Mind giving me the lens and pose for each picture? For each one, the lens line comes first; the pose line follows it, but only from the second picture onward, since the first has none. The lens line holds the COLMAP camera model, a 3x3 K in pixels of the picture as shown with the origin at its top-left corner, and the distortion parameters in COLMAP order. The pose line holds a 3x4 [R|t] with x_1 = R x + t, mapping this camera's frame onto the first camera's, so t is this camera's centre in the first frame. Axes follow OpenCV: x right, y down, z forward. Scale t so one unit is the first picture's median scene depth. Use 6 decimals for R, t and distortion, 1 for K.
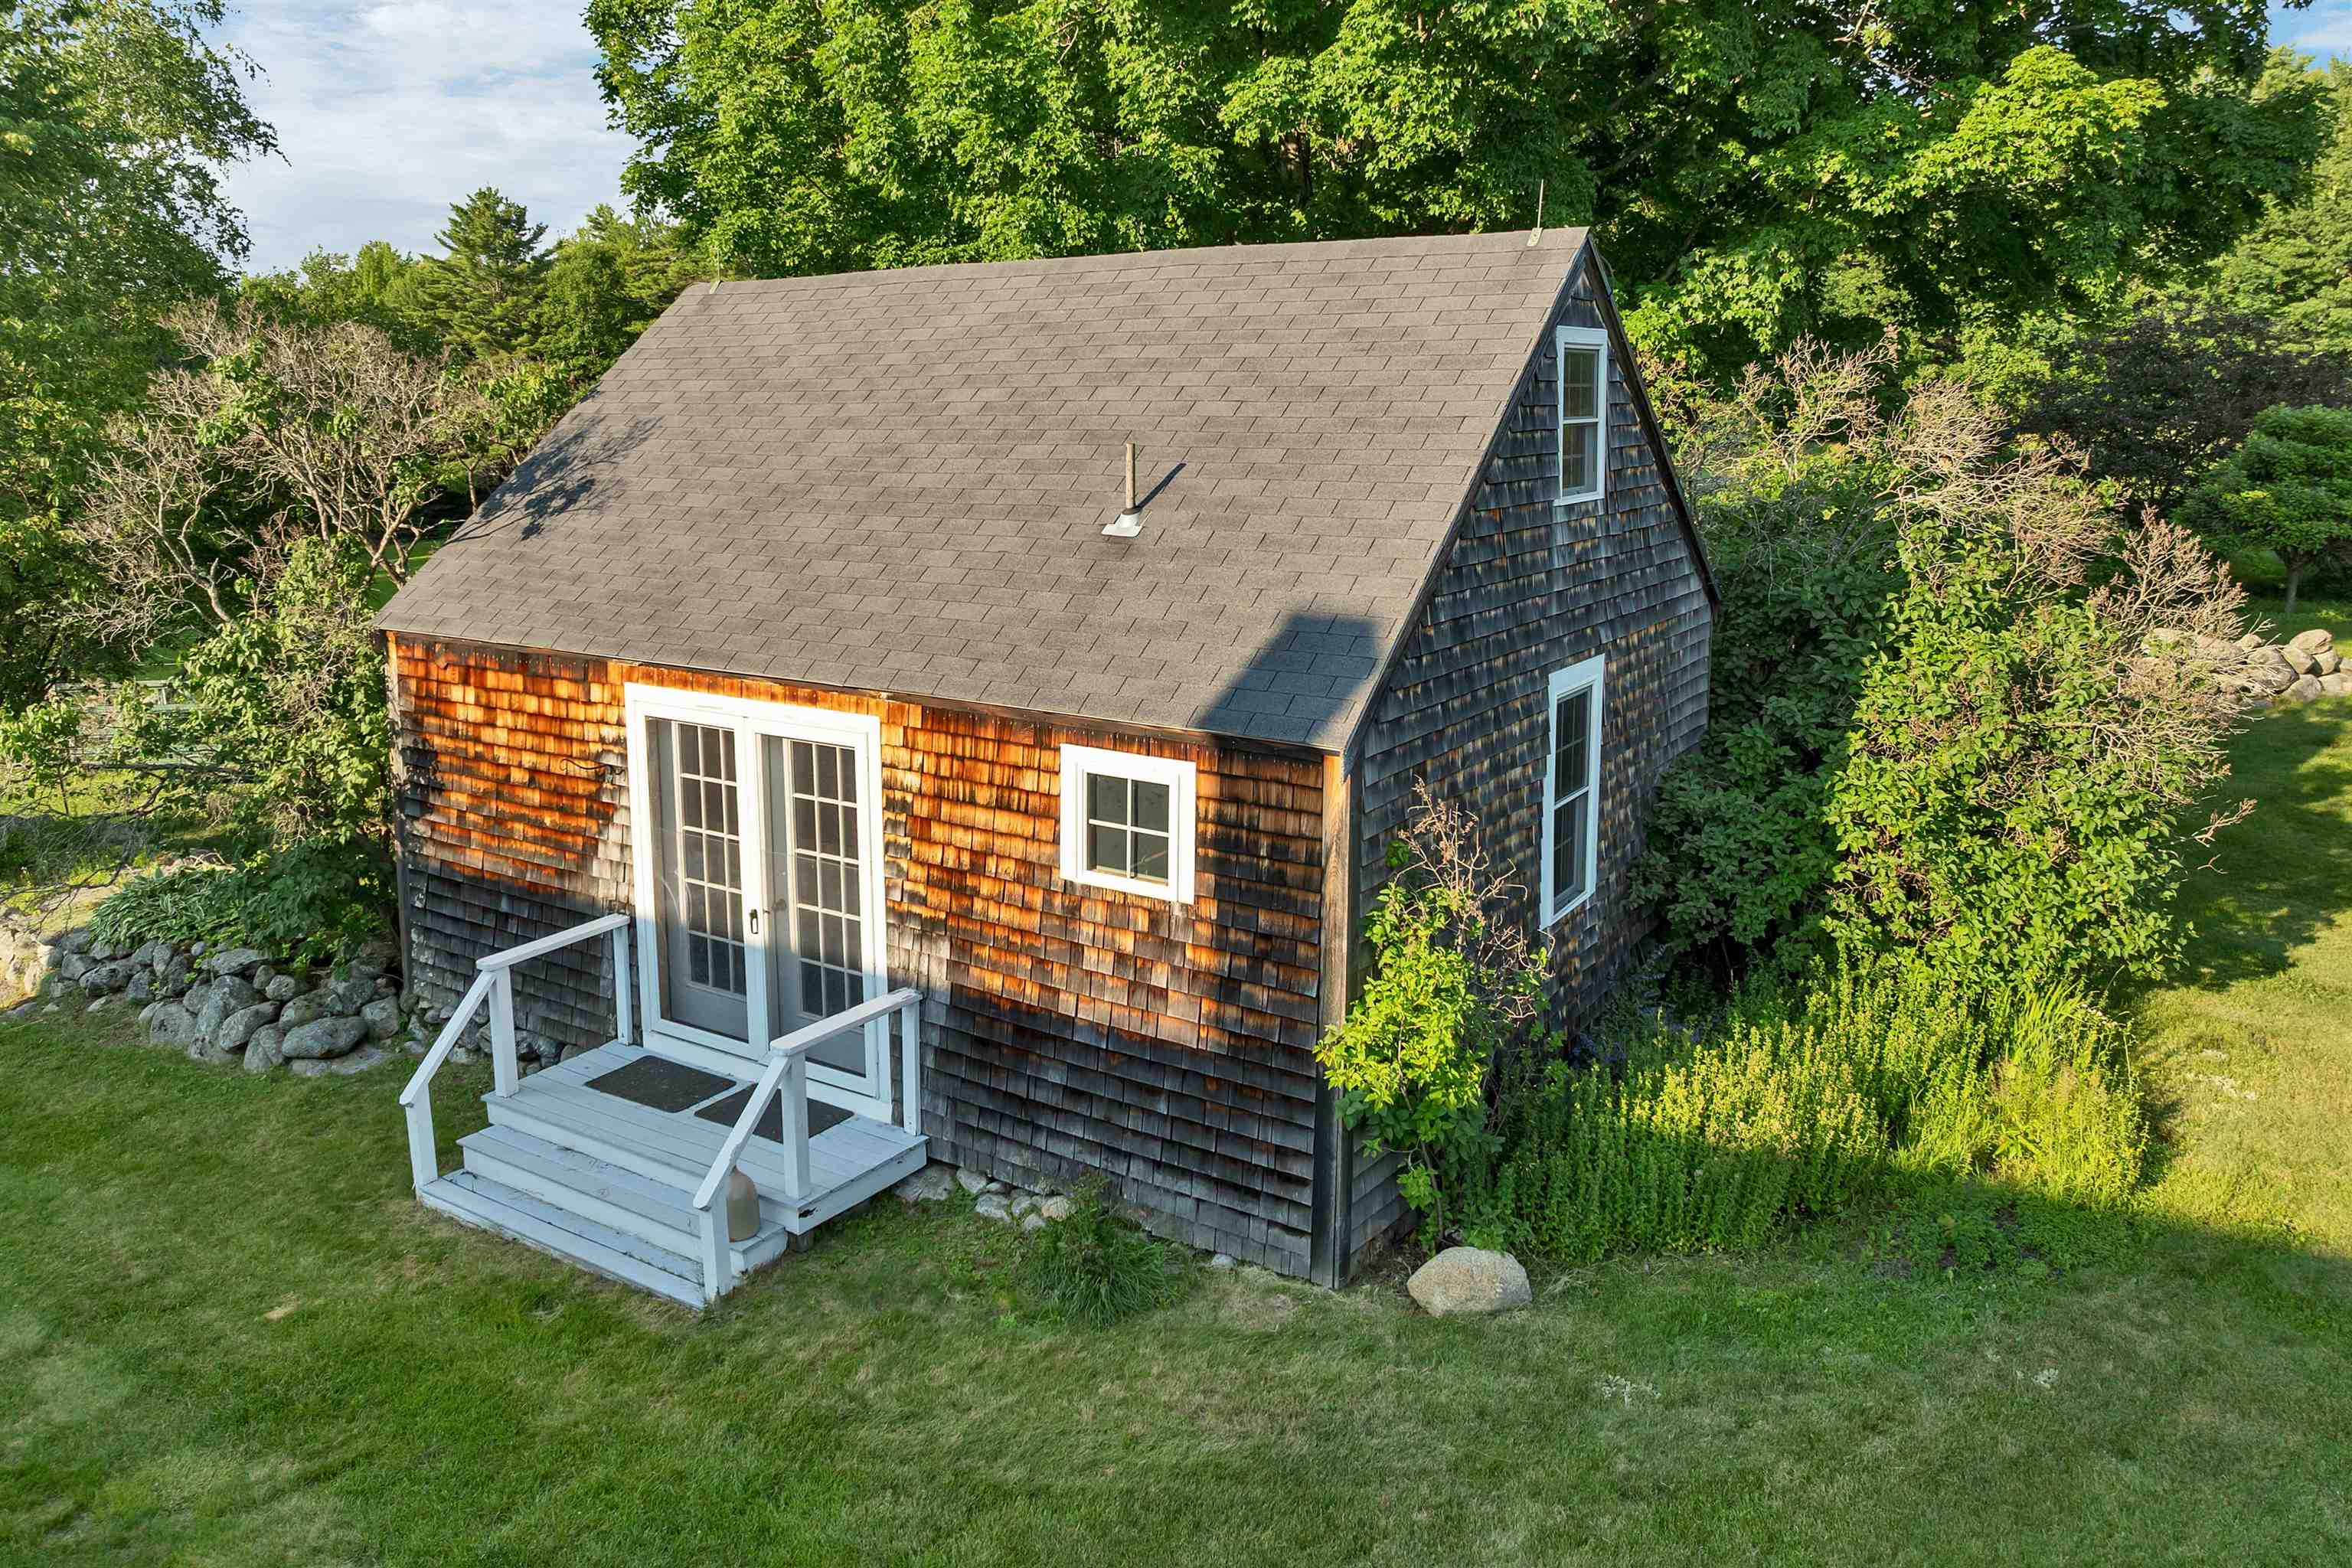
lens RADIAL K [[1750.0, 0, 1203.2], [0, 1750.0, 714.5], [0, 0, 1]] dist [-0.049169, 0.021416]
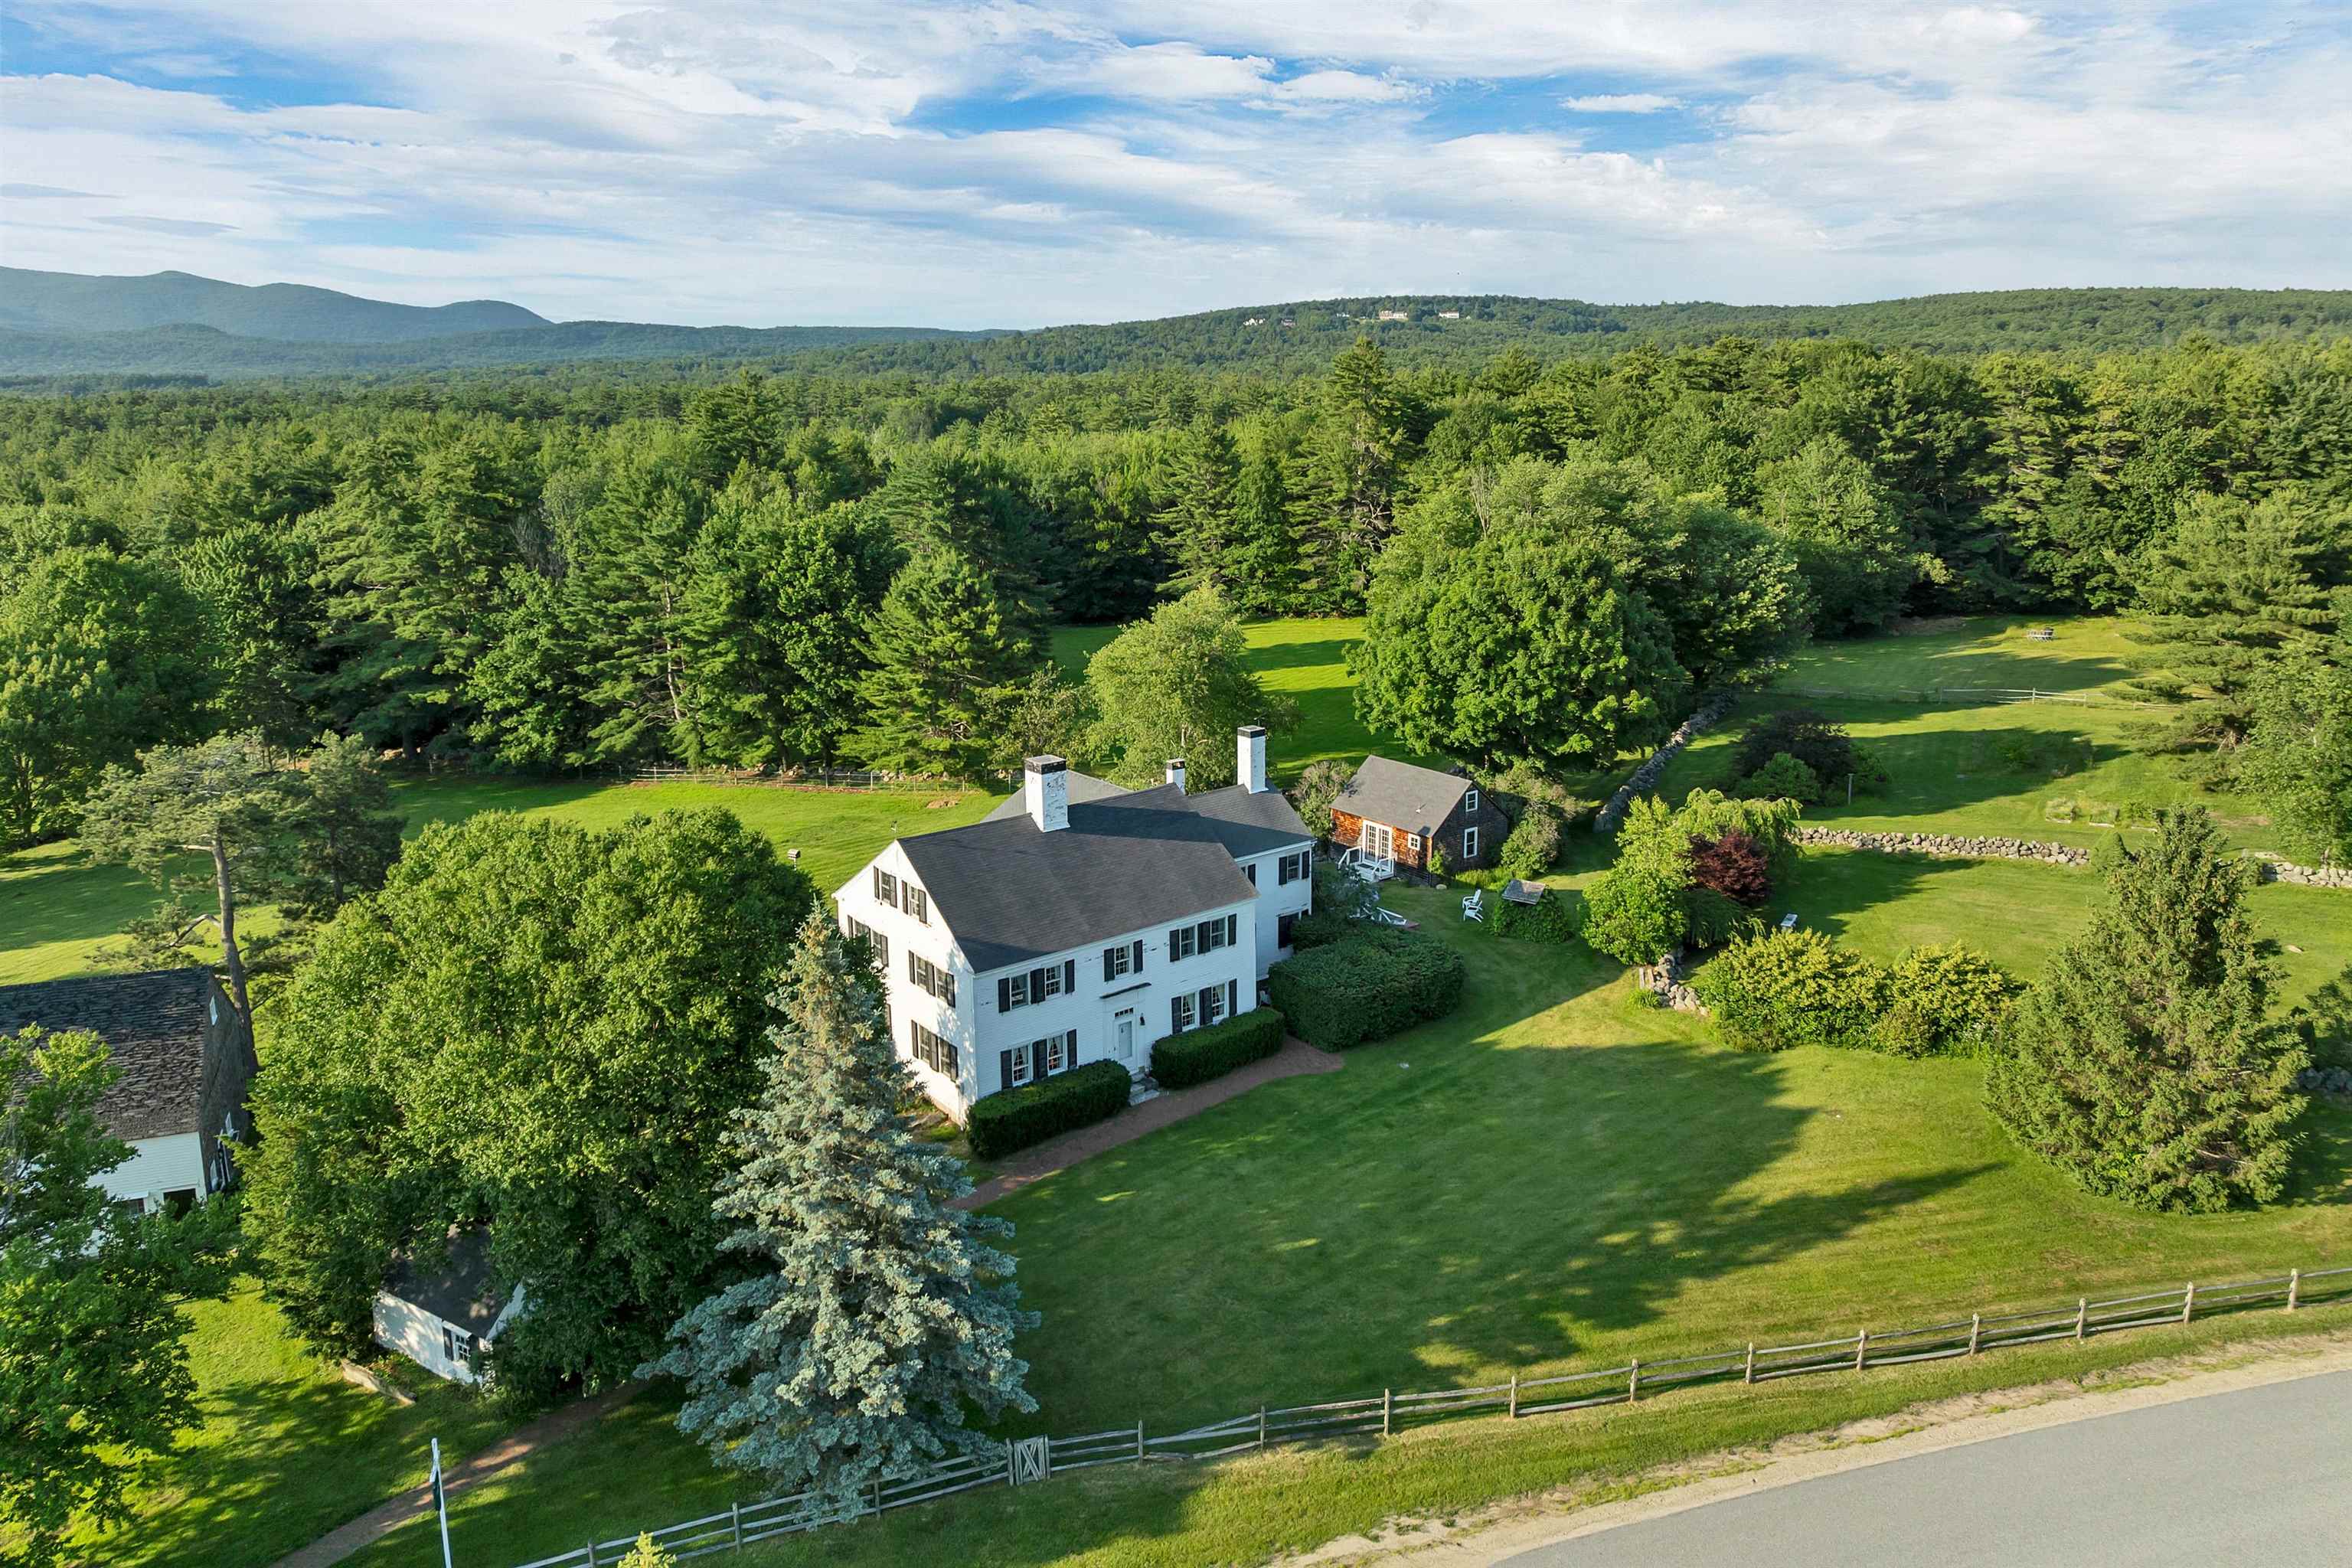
lens RADIAL K [[1750.0, 0, 1179.3], [0, 1750.0, 783.2], [0, 0, 1]] dist [-0.049169, 0.021416]
pose [[0.945188, 0.081402, -0.316218, 1.572165], [-0.062491, 0.995622, 0.069509, -0.765830], [0.320492, -0.045938, 0.946137, -7.691381]]
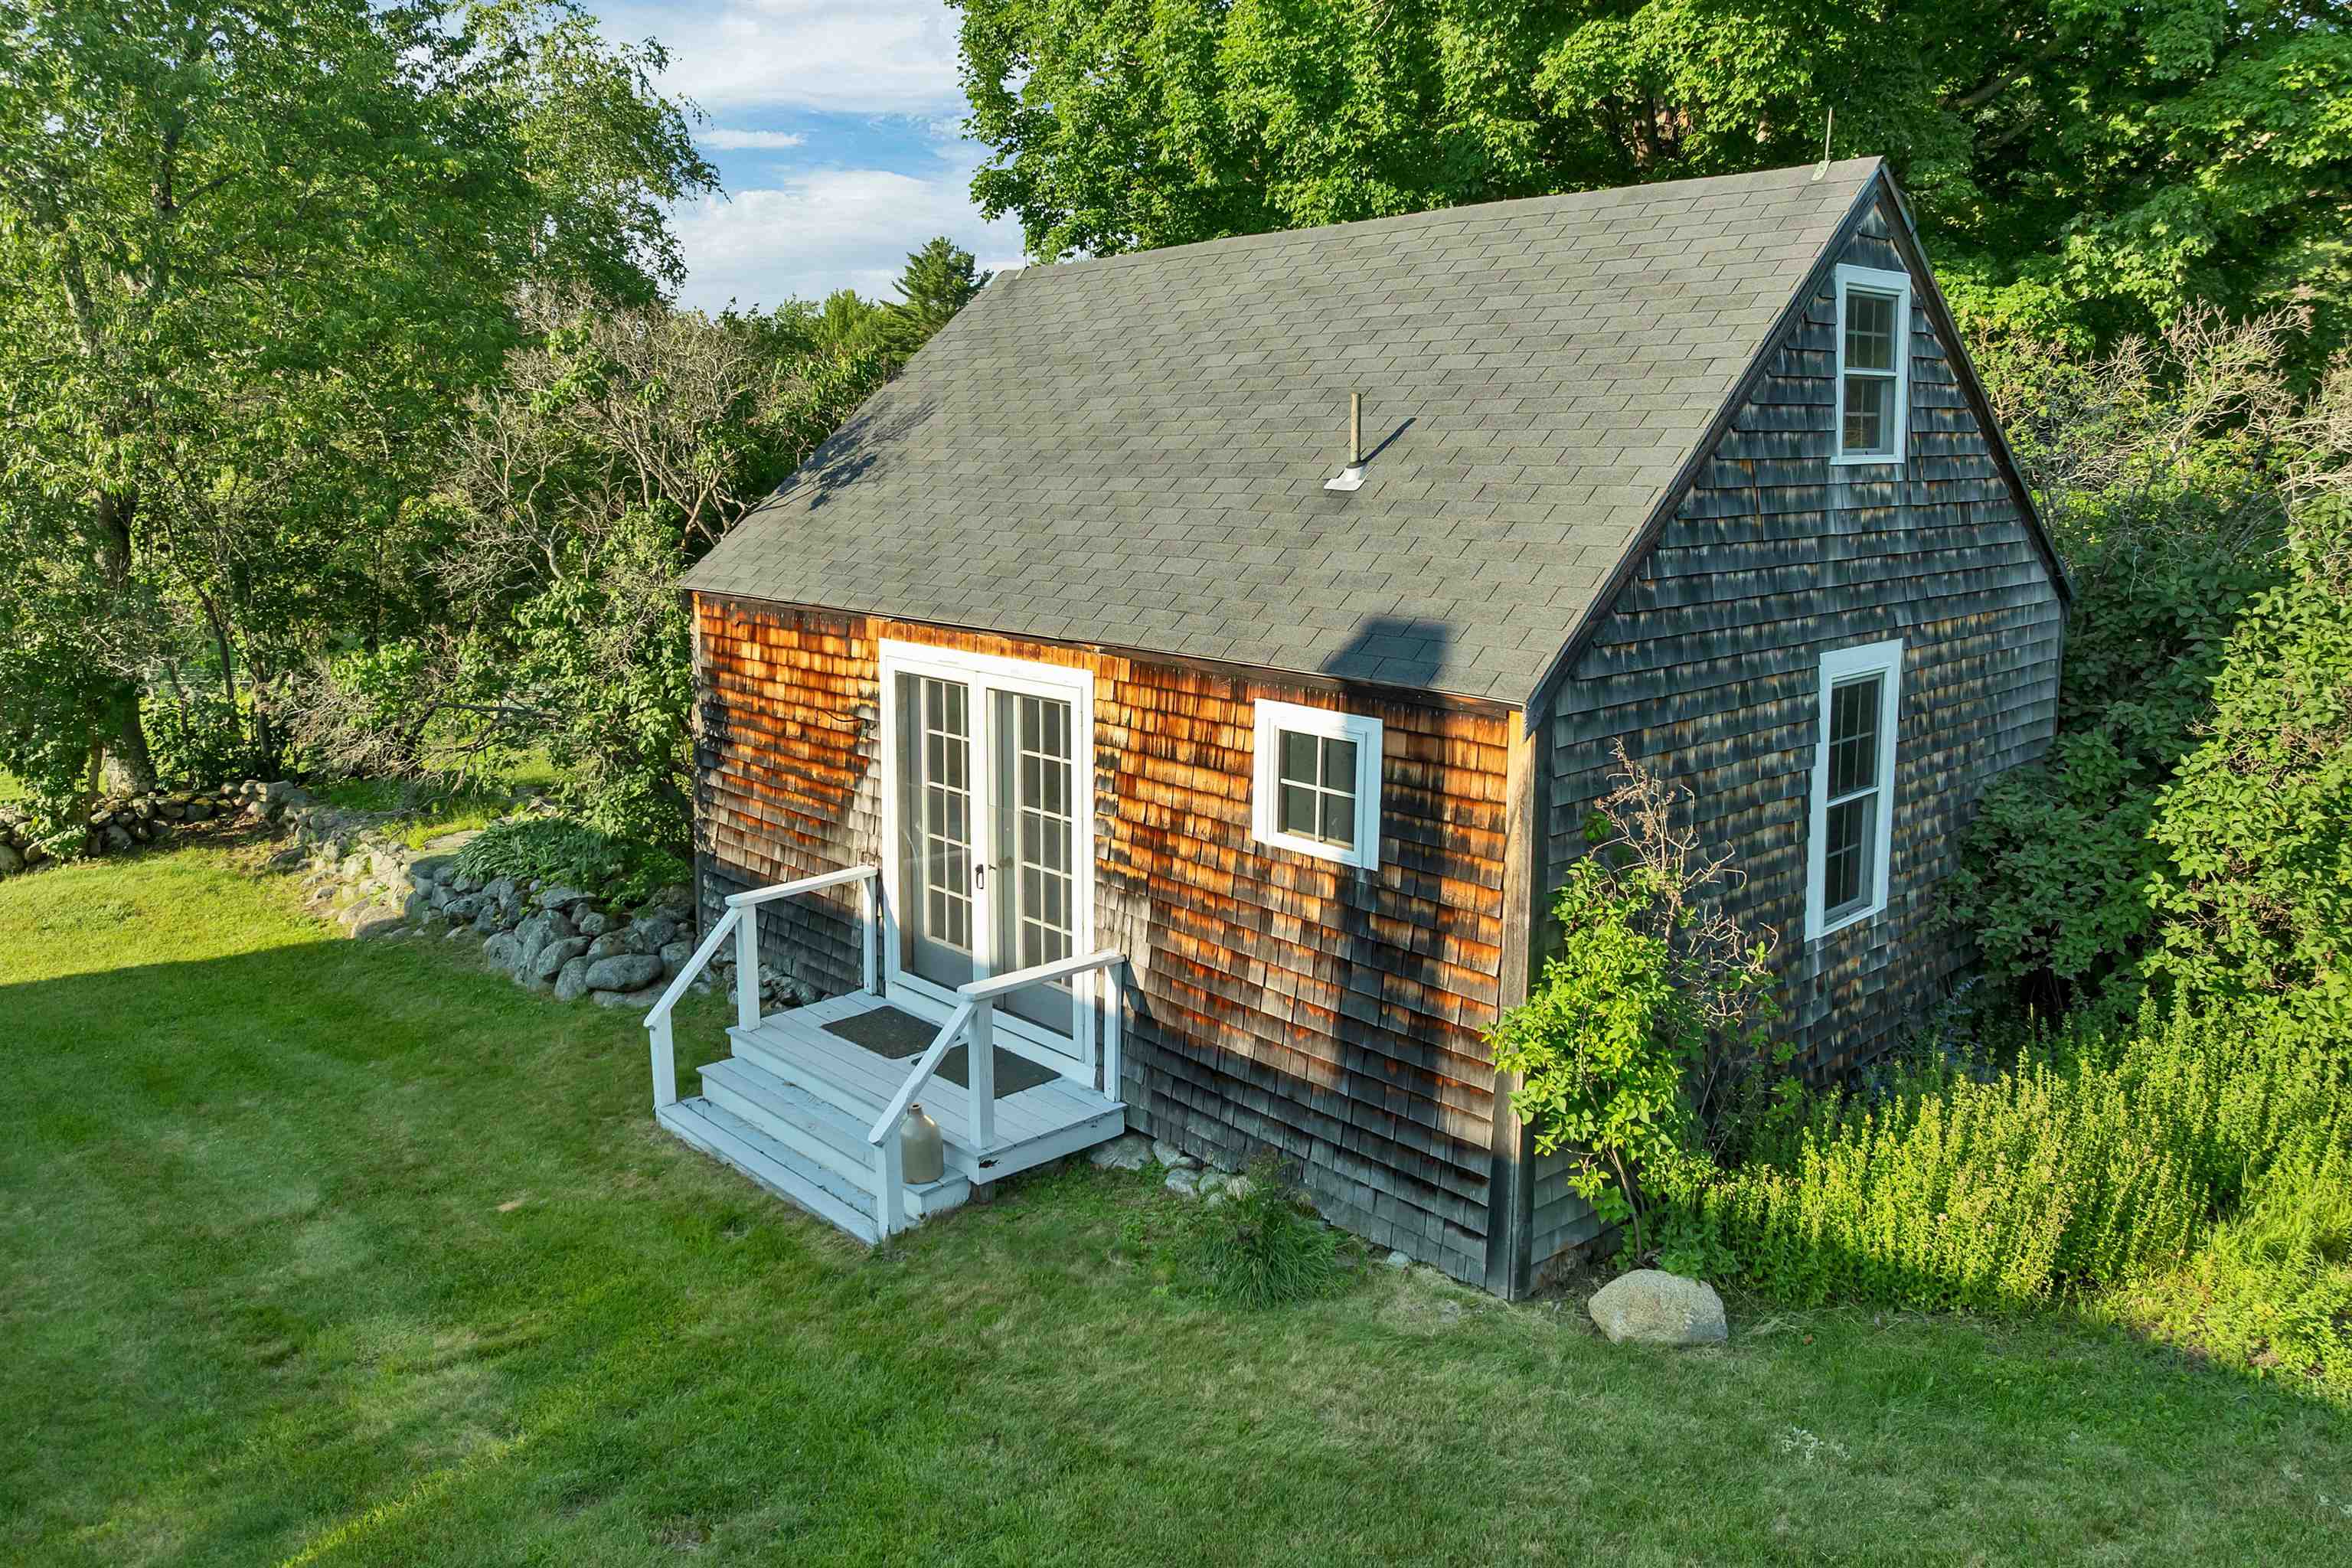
lens RADIAL K [[1750.0, 0, 1170.4], [0, 1750.0, 714.8], [0, 0, 1]] dist [-0.049169, 0.021416]
pose [[0.966218, 0.040009, -0.254603, 0.100127], [-0.046252, 0.998757, -0.018579, 0.038865], [0.253543, 0.029727, 0.966867, 0.051208]]
